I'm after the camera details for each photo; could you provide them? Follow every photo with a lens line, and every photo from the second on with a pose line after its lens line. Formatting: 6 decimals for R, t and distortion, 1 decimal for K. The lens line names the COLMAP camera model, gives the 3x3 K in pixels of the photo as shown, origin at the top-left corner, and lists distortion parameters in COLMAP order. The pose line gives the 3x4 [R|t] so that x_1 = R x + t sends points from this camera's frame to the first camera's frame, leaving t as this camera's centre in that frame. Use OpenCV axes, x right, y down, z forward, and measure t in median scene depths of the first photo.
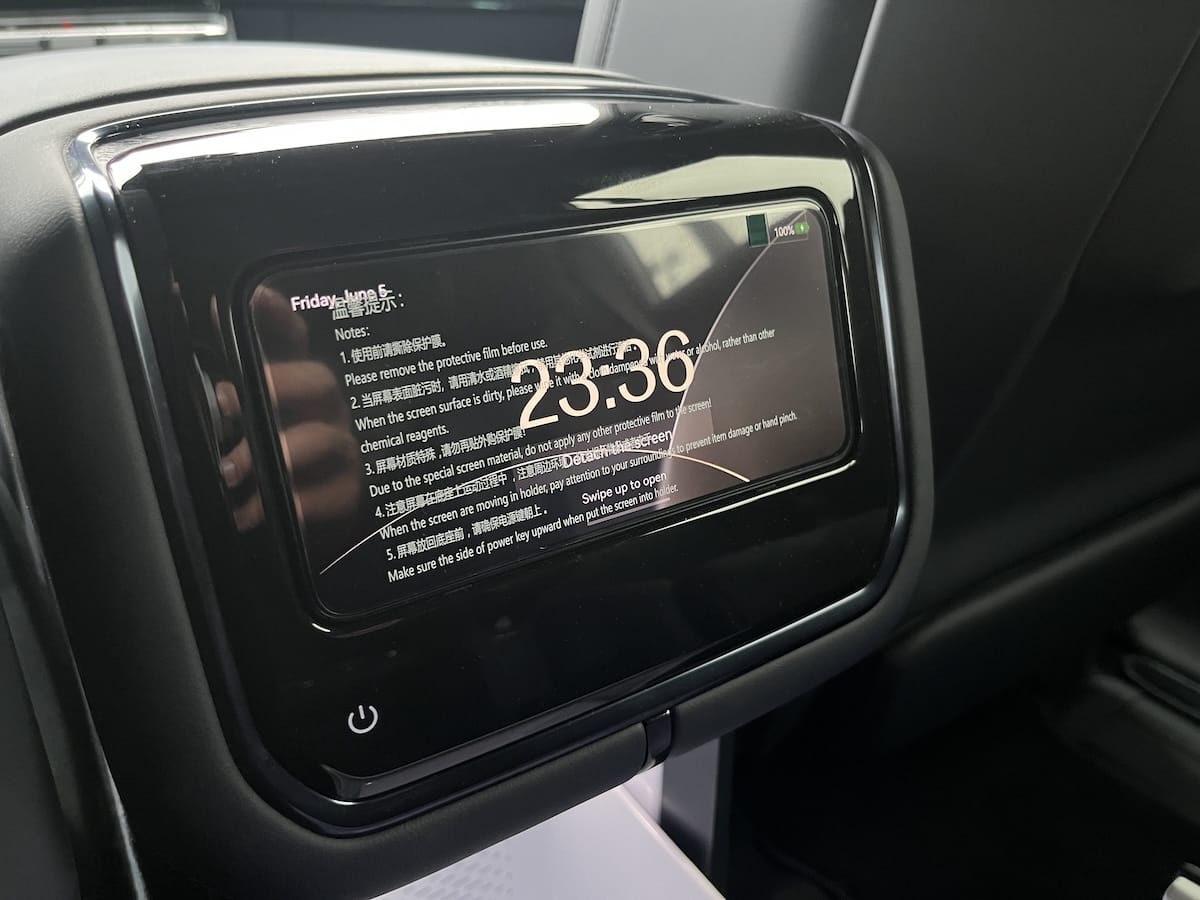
lens RADIAL K [[920.8, 0, 598.6], [0, 920.8, 451.8], [0, 0, 1]] dist [0.026012, -0.033073]
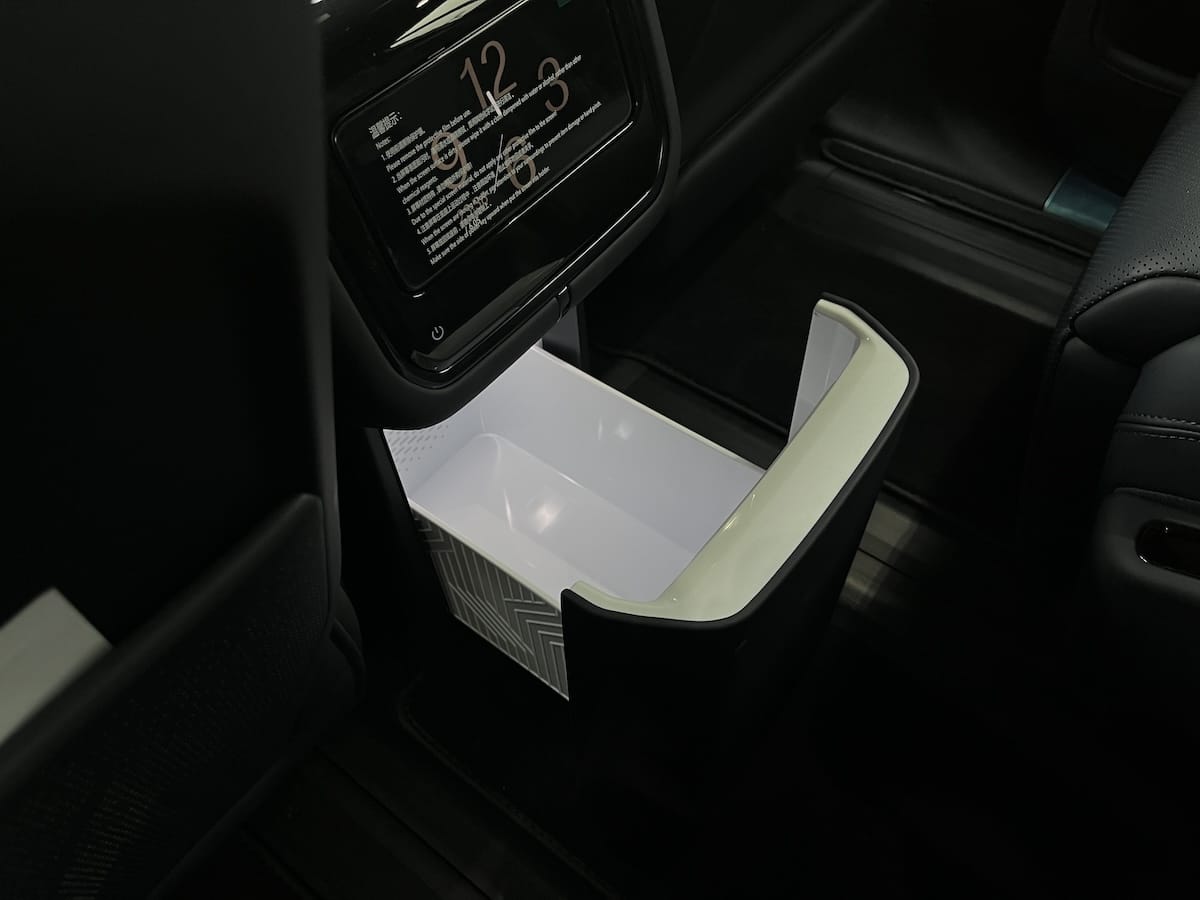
lens RADIAL K [[920.8, 0, 602.2], [0, 920.8, 448.7], [0, 0, 1]] dist [0.026012, -0.033073]
pose [[0.941655, -0.286502, 0.176640, -0.336671], [0.170645, 0.858746, 0.483152, -0.398505], [-0.290113, -0.424820, 0.857533, -0.926691]]
